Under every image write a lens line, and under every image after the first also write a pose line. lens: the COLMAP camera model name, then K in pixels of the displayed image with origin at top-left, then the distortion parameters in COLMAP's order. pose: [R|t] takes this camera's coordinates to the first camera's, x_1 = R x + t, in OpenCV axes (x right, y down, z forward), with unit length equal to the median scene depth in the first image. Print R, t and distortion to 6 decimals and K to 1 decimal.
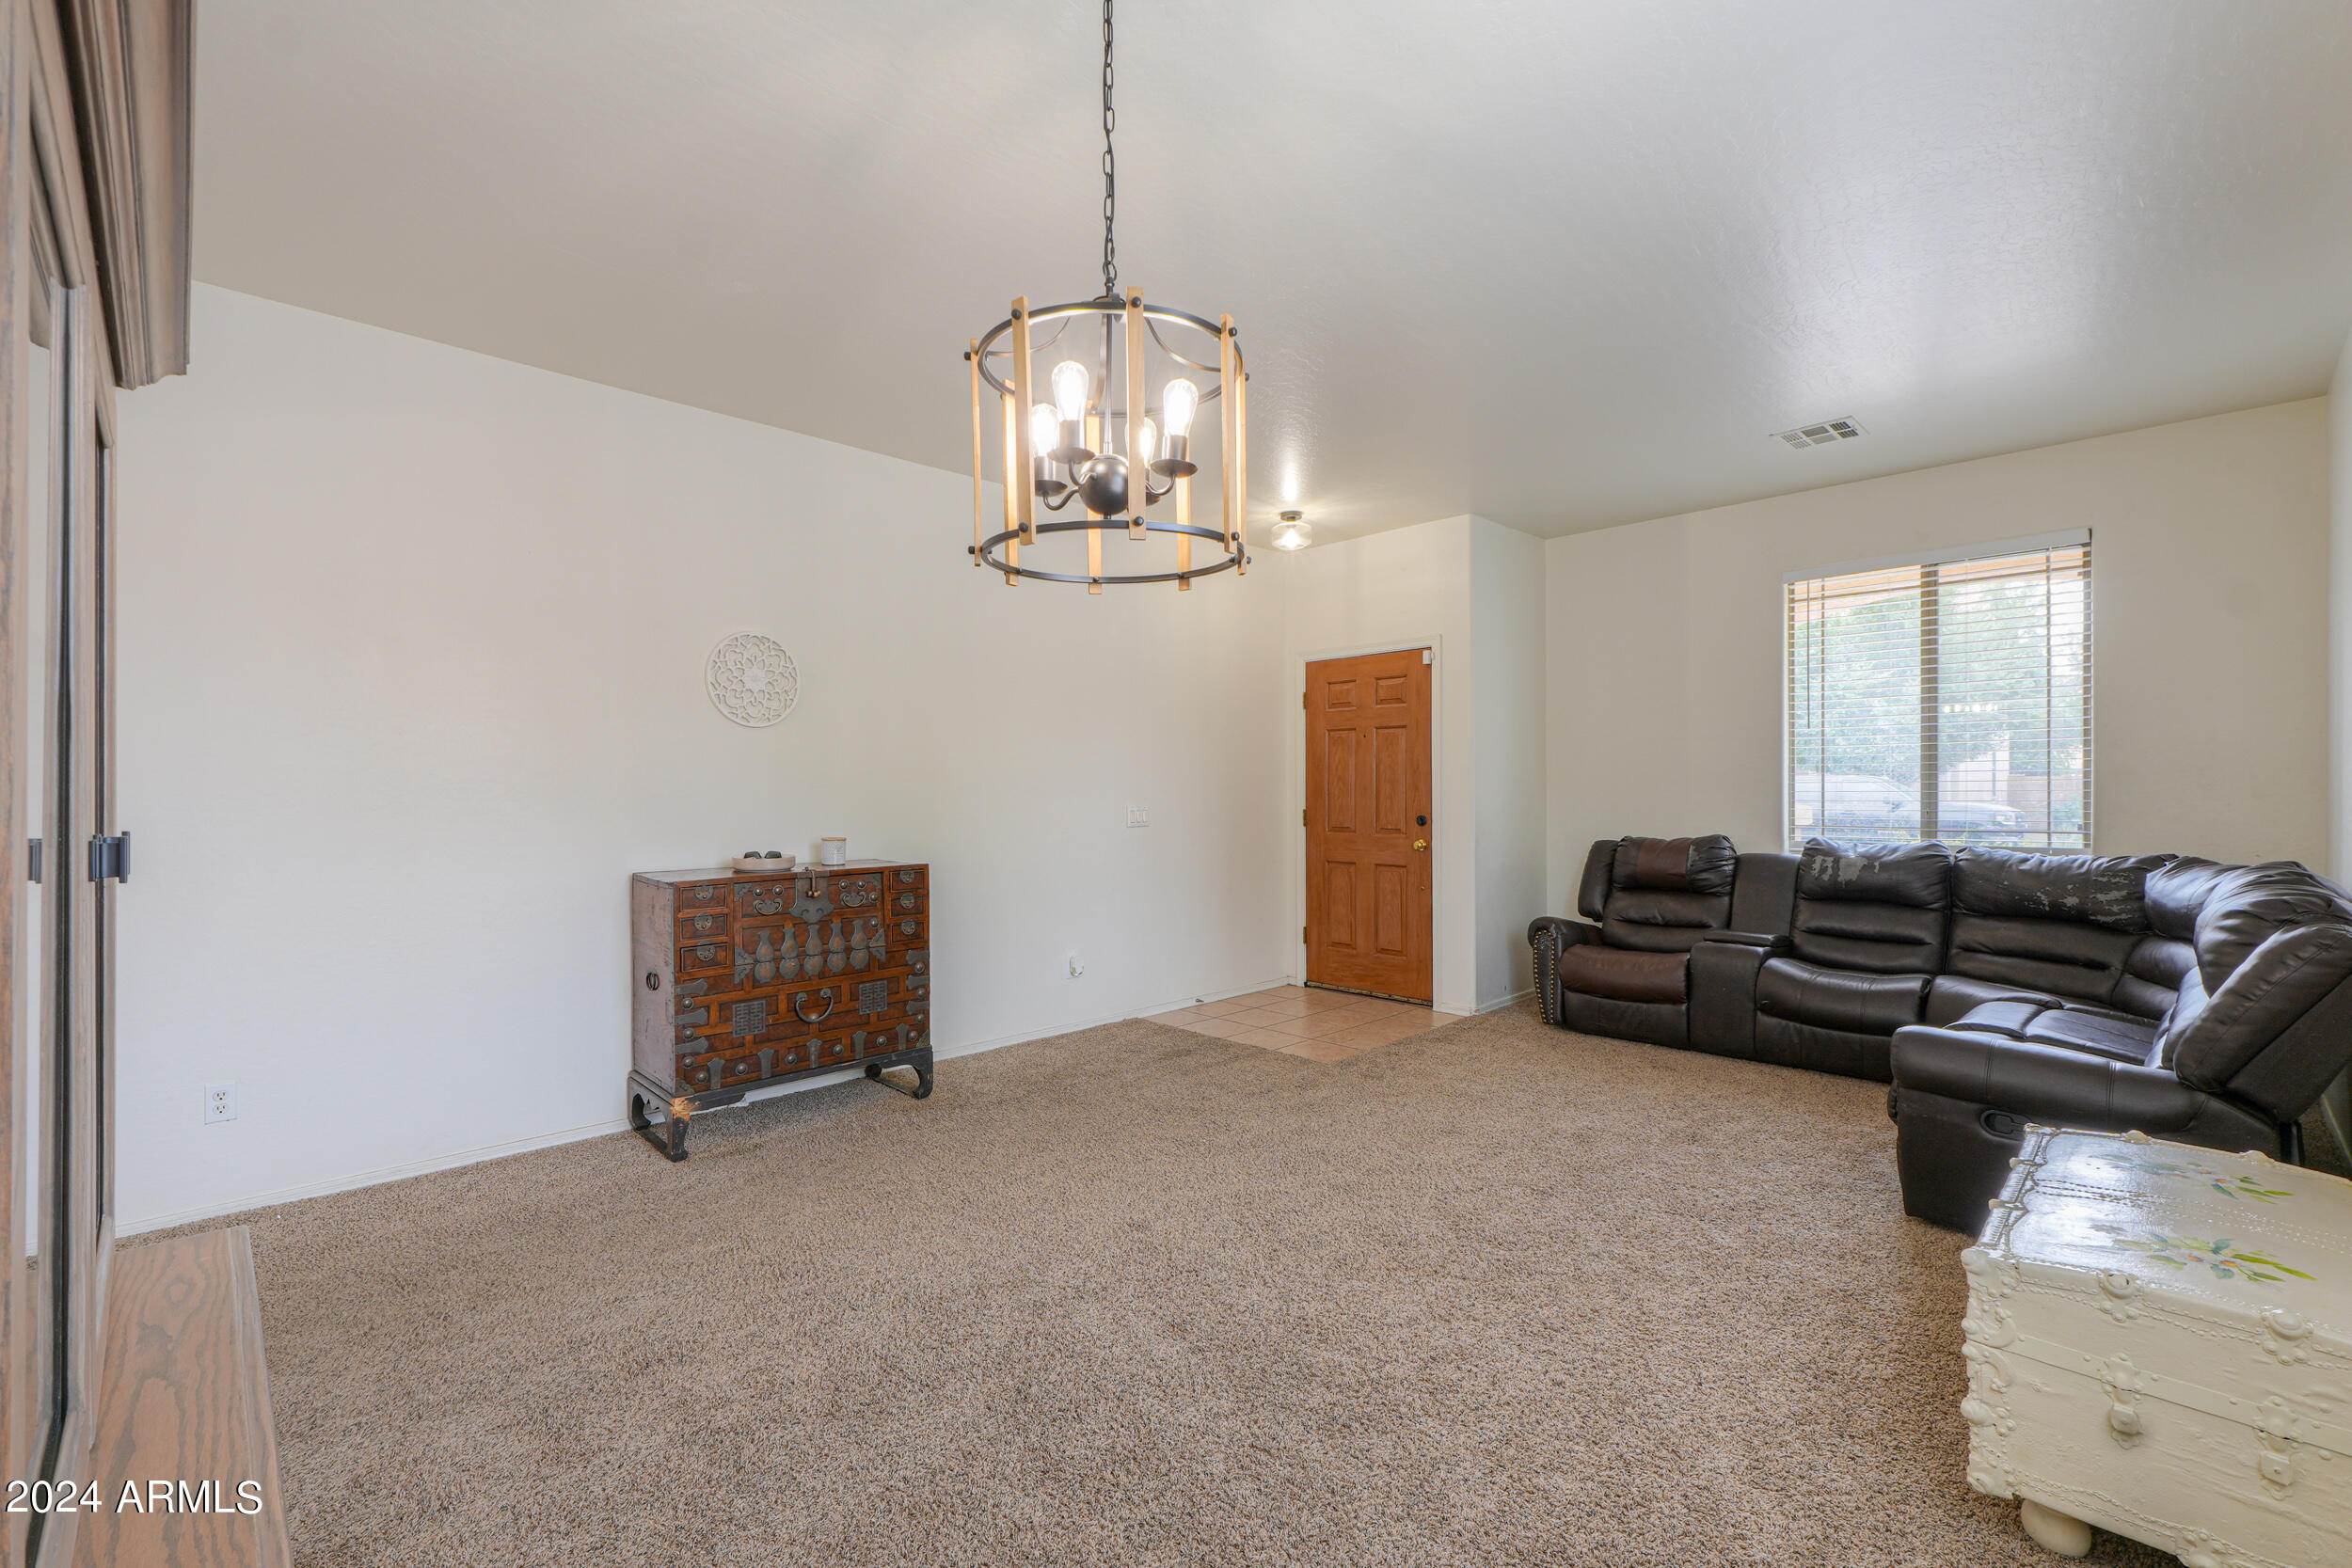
lens RADIAL K [[1020.0, 0, 1176.0], [0, 1020.0, 784.0], [0, 0, 1]] dist [0.001069, 0.000038]
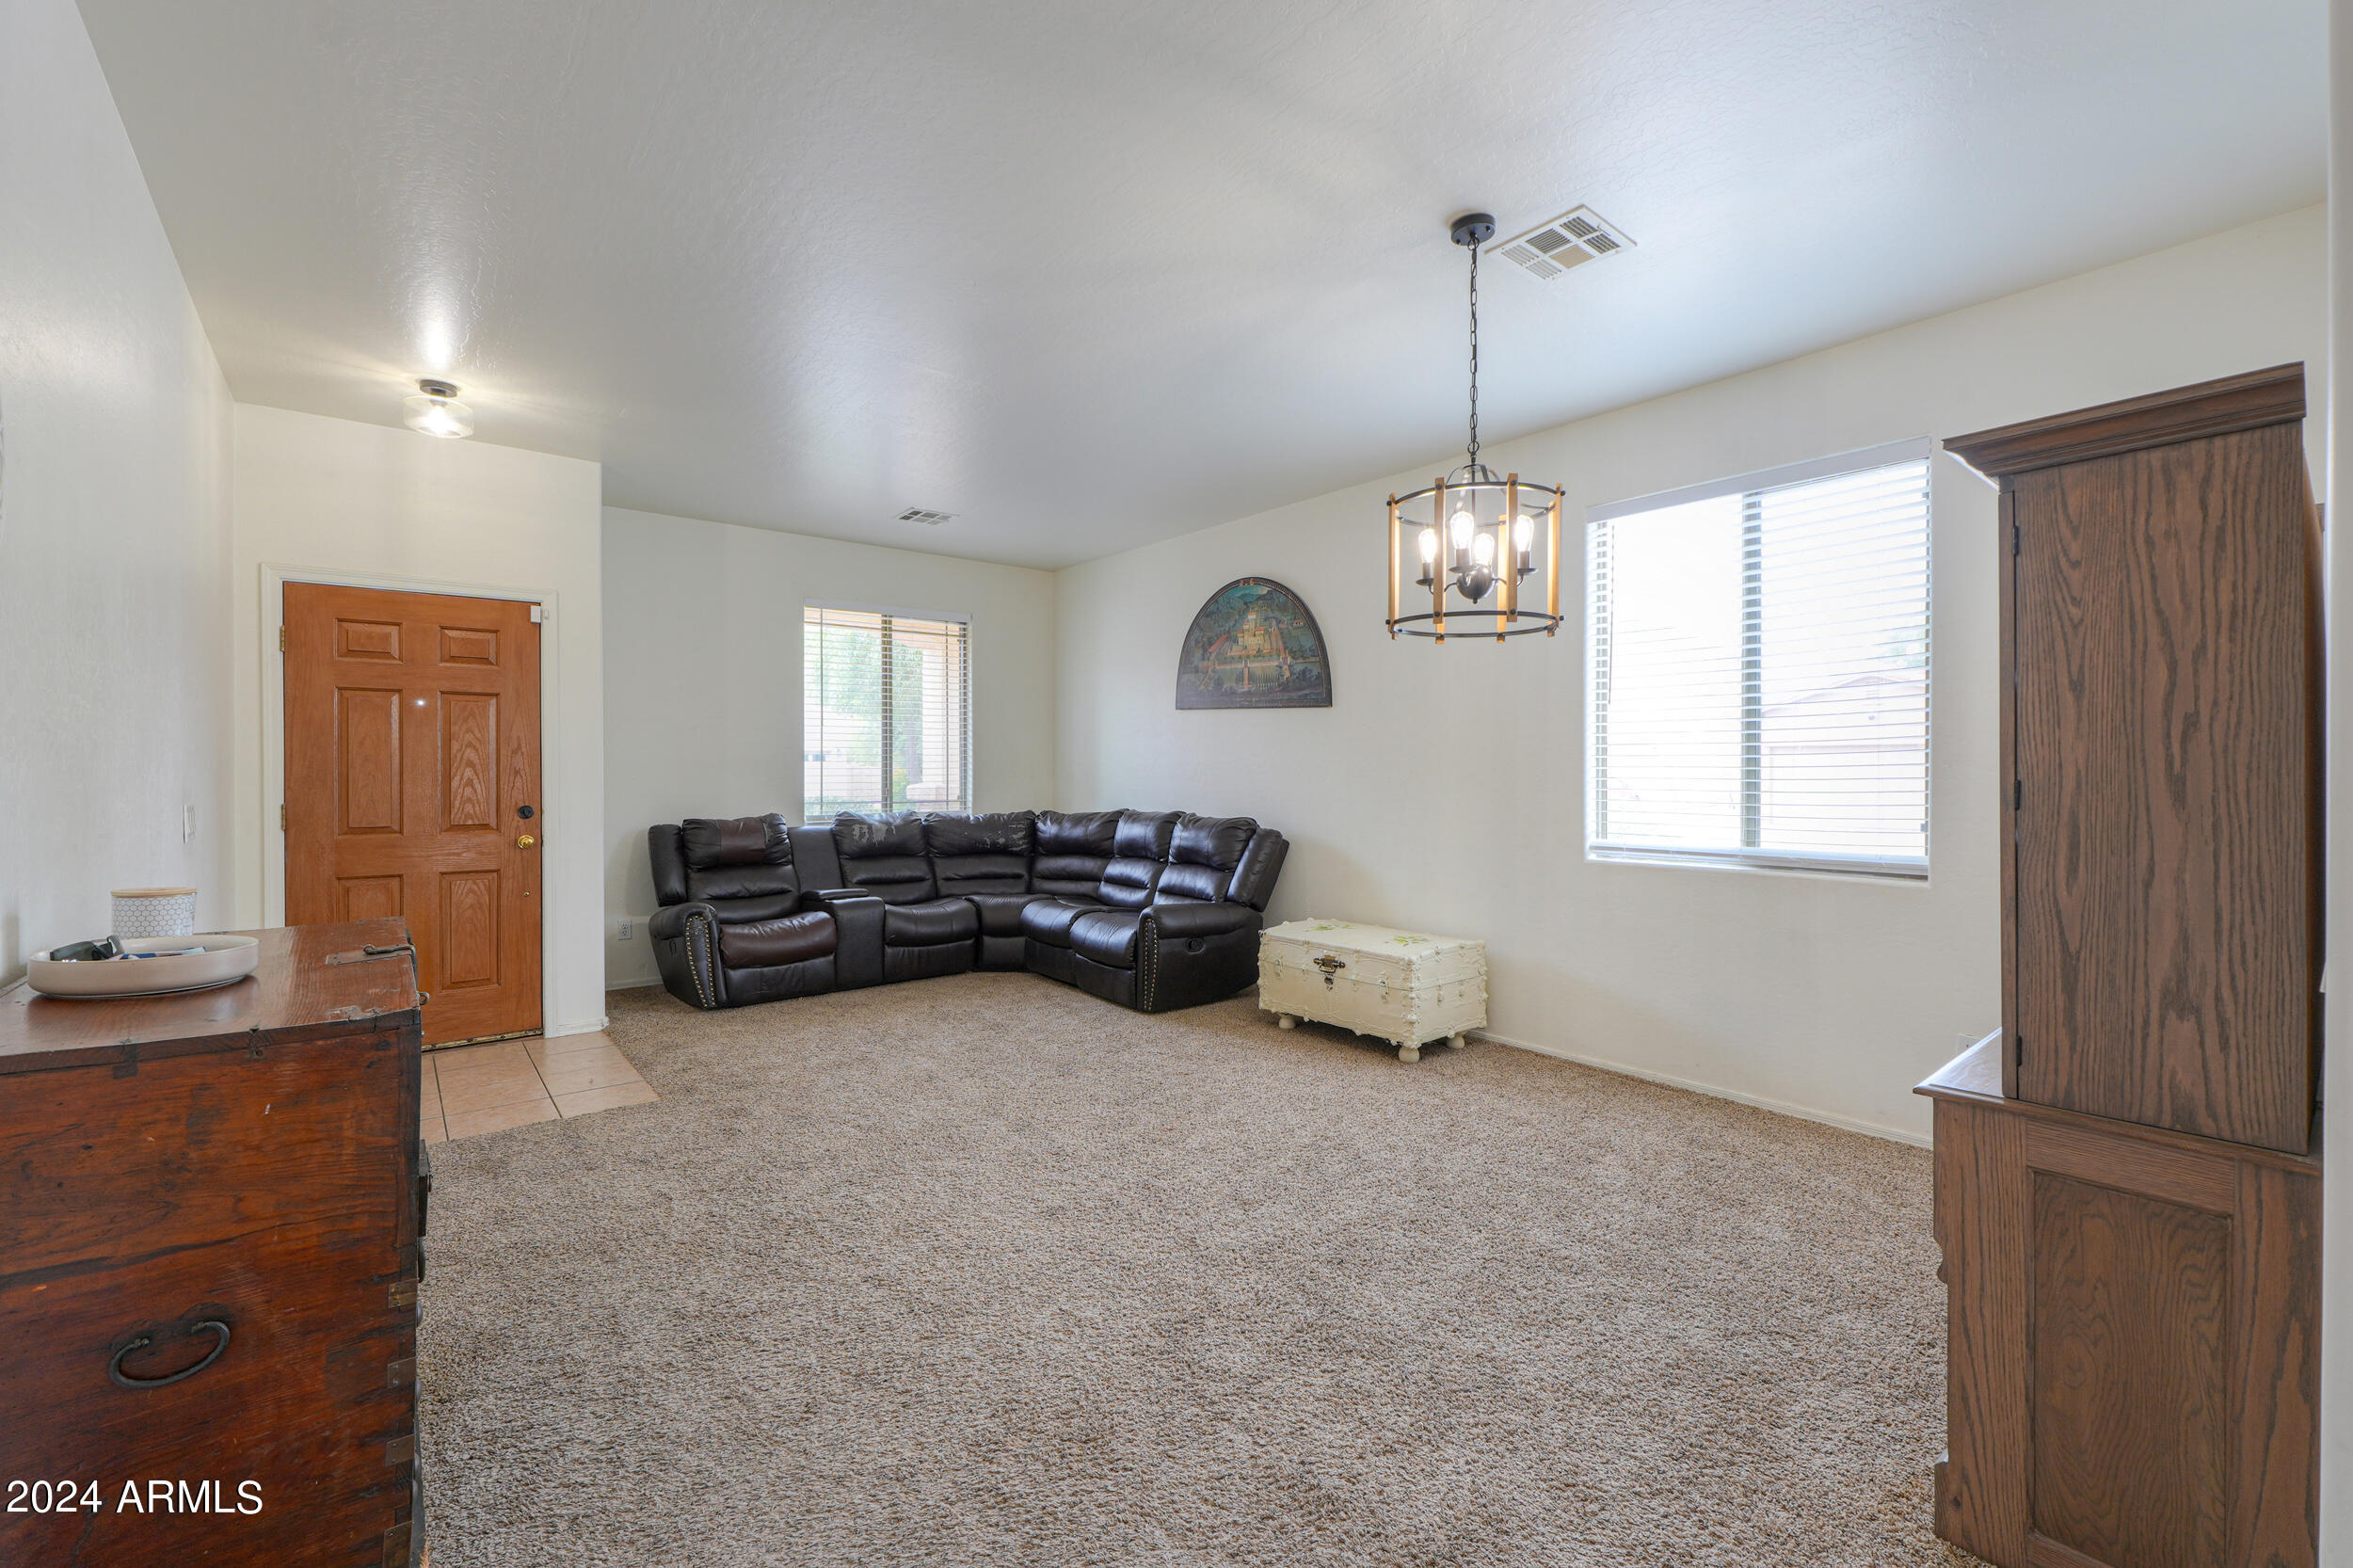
lens RADIAL K [[986.5, 0, 1177.4], [0, 986.5, 773.5], [0, 0, 1]] dist [-0.000641, -0.000288]
pose [[0.085956, 0.001734, 0.996297, -0.549782], [-0.003676, 0.999992, -0.001423, 0.004511], [-0.996292, -0.003540, 0.085961, 0.447312]]
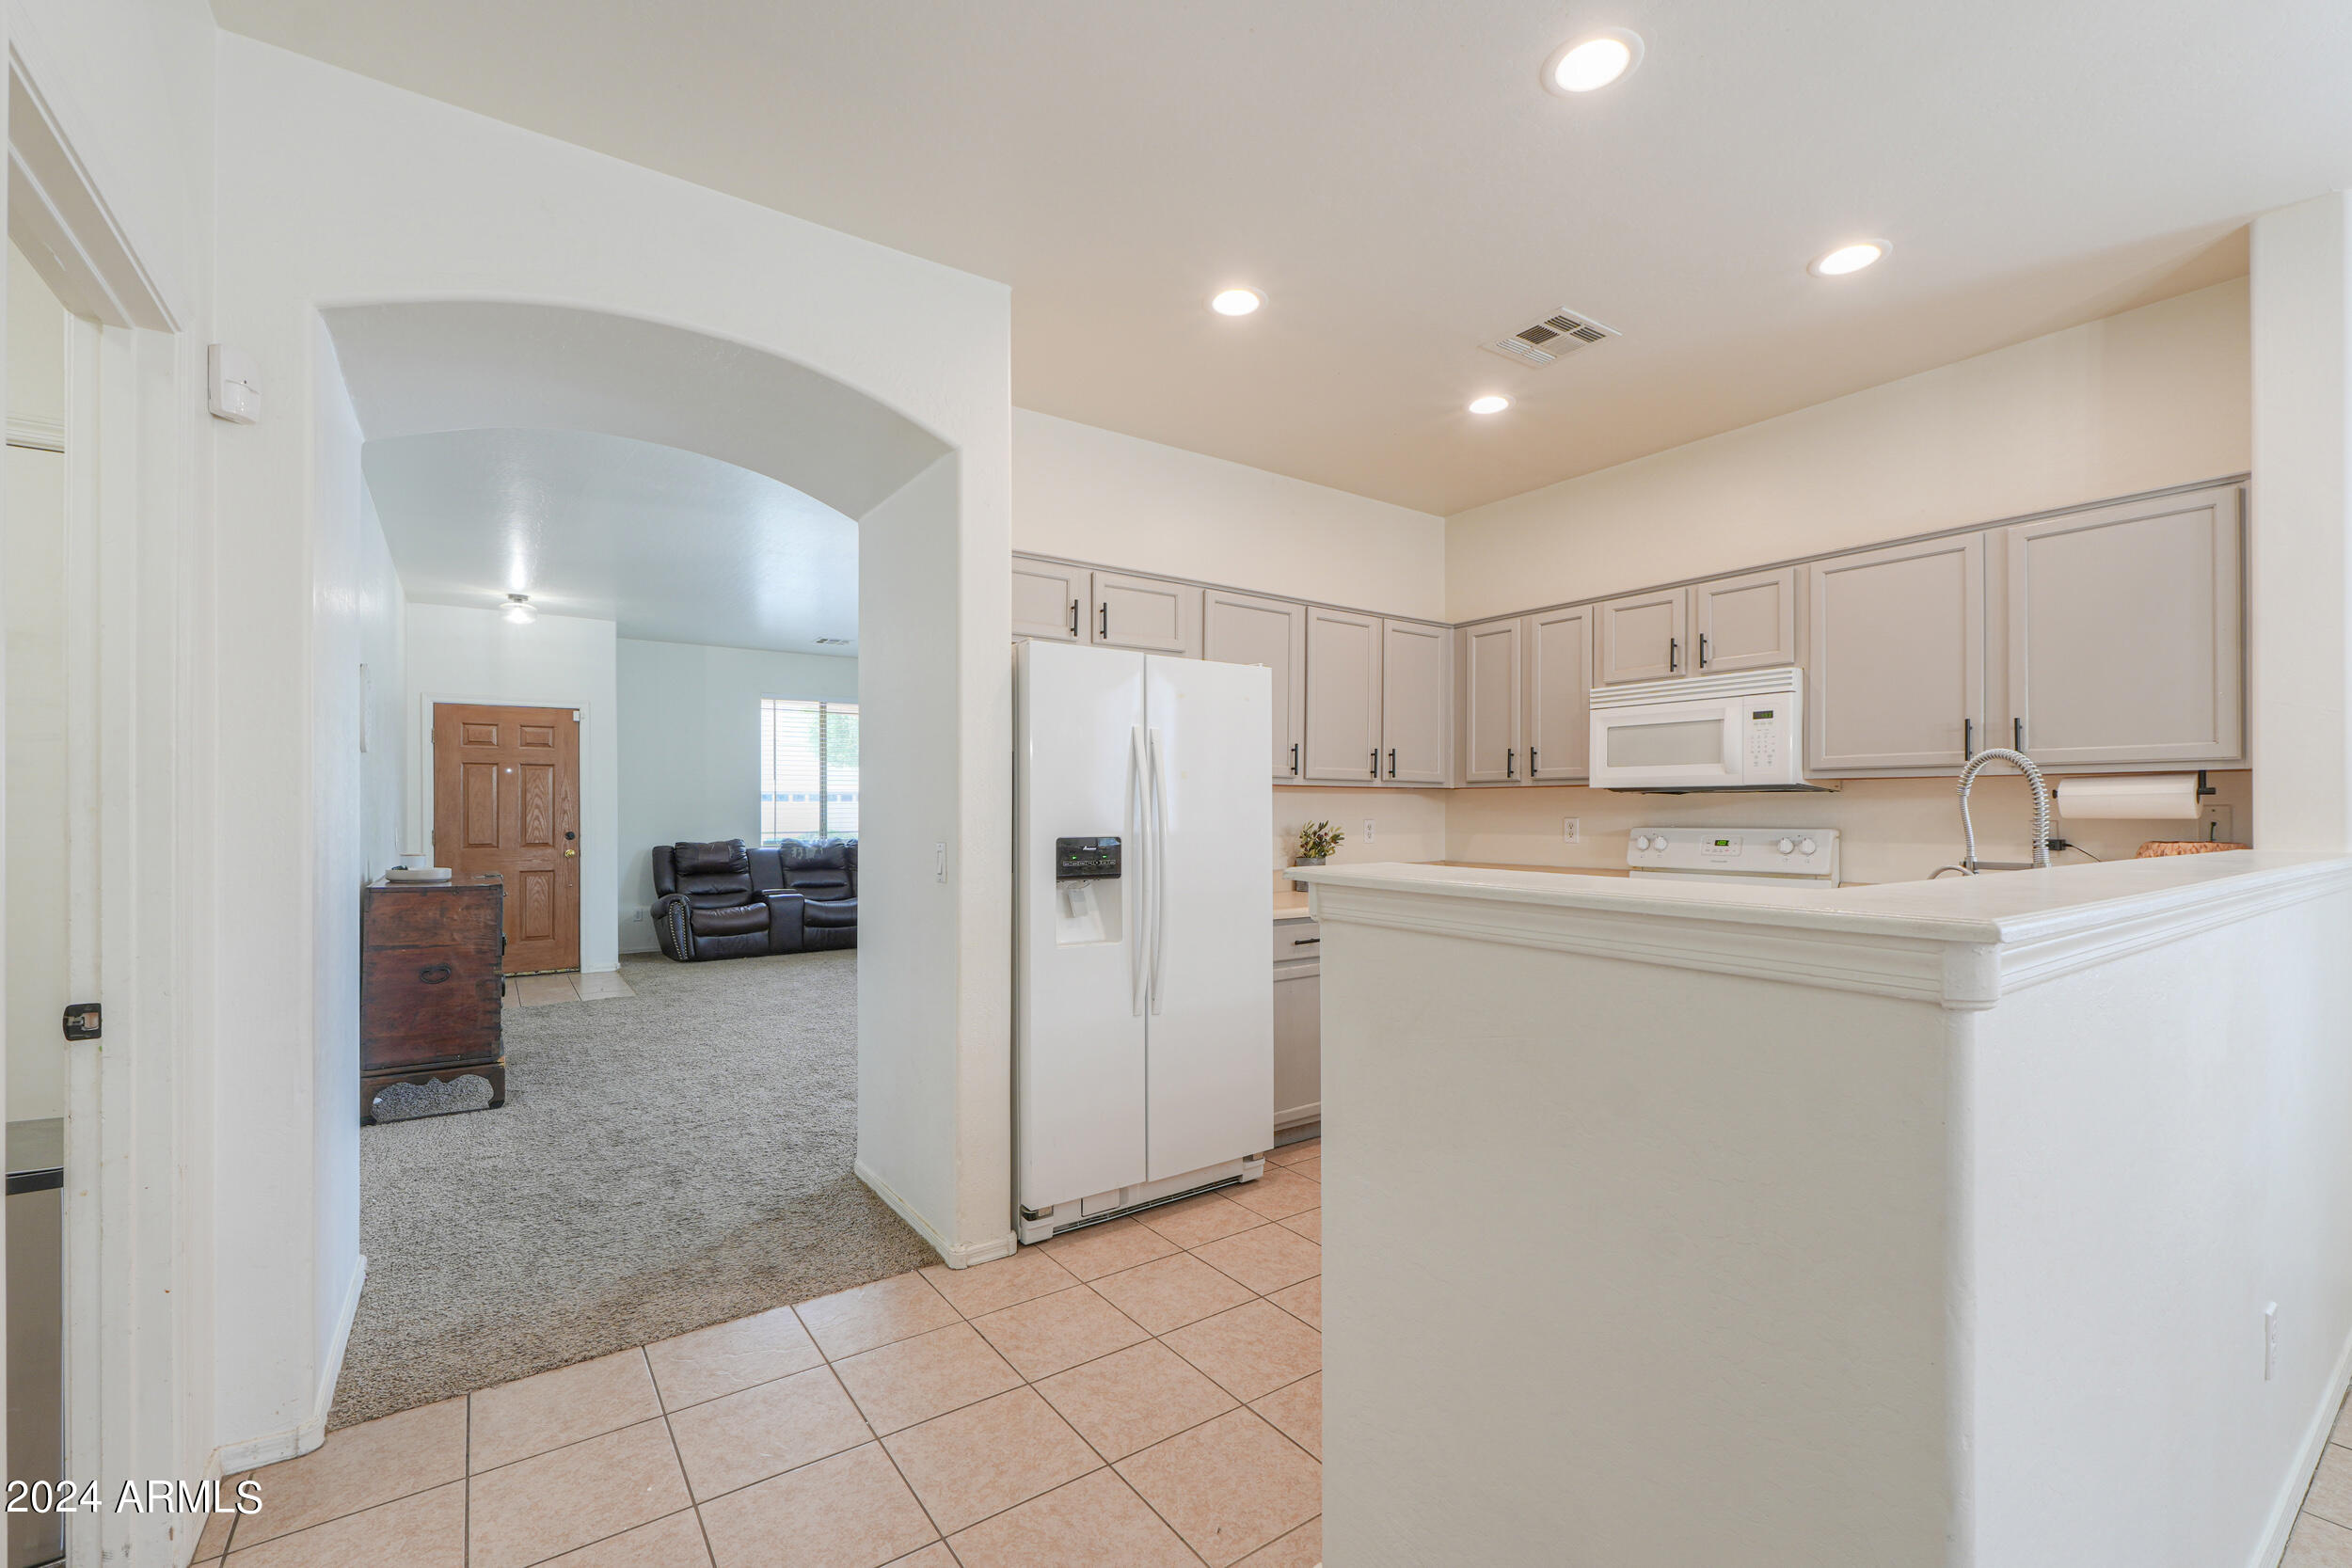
lens RADIAL K [[1009.1, 0, 1204.3], [0, 1009.1, 805.5], [0, 0, 1]] dist [-0.001926, -0.000357]
pose [[0.141566, 0.008306, 0.989894, -1.056437], [-0.002203, 0.999965, -0.008075, 0.004963], [-0.989926, -0.001038, 0.141579, -0.028015]]
